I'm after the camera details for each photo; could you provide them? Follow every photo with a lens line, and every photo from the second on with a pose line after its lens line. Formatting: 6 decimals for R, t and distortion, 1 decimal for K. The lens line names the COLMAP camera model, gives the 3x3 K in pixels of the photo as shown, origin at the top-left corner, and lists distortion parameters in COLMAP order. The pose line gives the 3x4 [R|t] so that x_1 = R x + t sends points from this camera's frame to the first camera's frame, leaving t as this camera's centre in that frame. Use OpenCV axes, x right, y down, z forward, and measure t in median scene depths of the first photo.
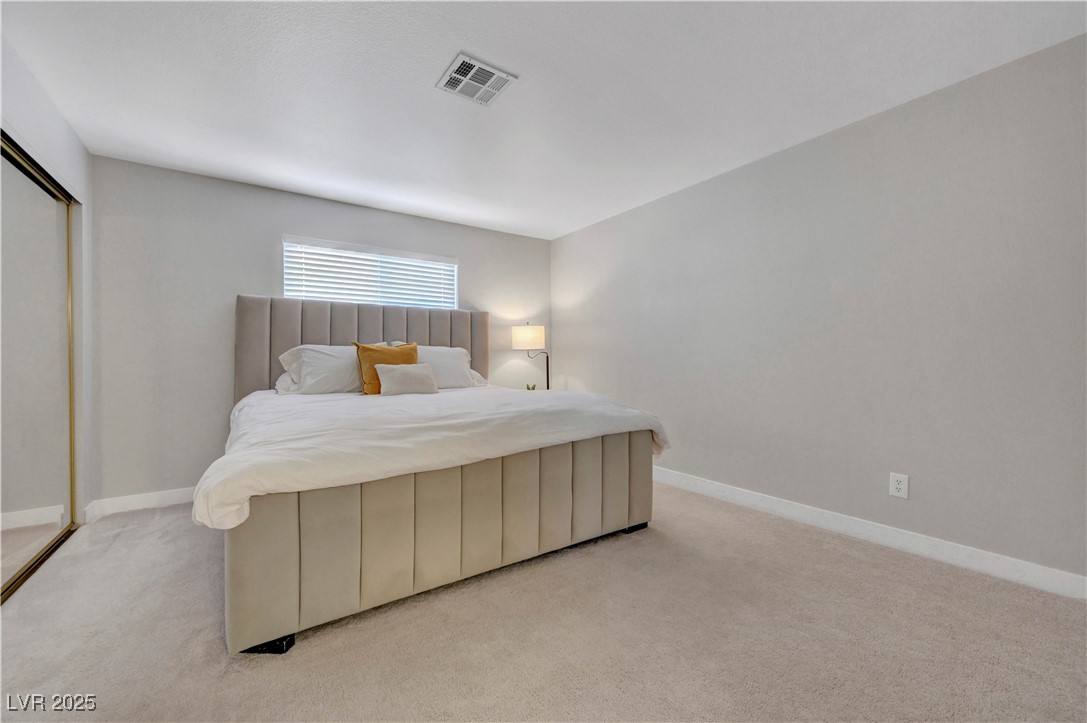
lens RADIAL K [[429.1, 0, 546.5], [0, 429.1, 358.3], [0, 0, 1]] dist [-0.001522, -0.000564]
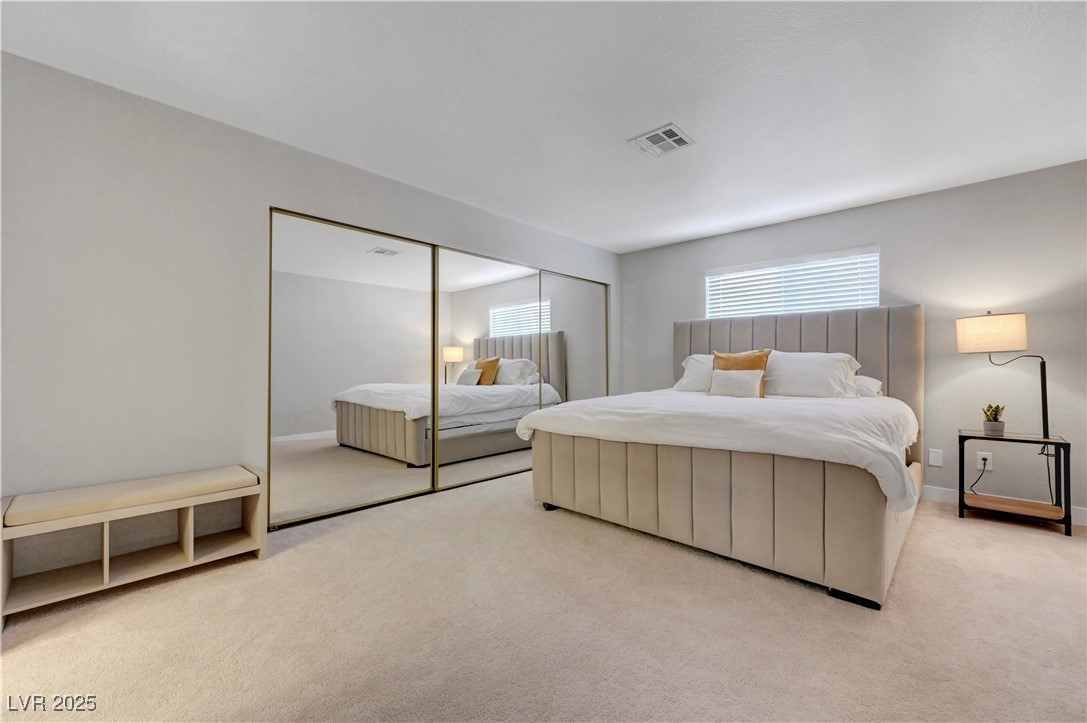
lens RADIAL K [[429.1, 0, 549.0], [0, 429.1, 362.7], [0, 0, 1]] dist [-0.001522, -0.000564]
pose [[0.207019, -0.003509, -0.978331, 0.611560], [0.000604, 0.999994, -0.003459, -0.001577], [0.978337, 0.000125, 0.207019, 0.261622]]
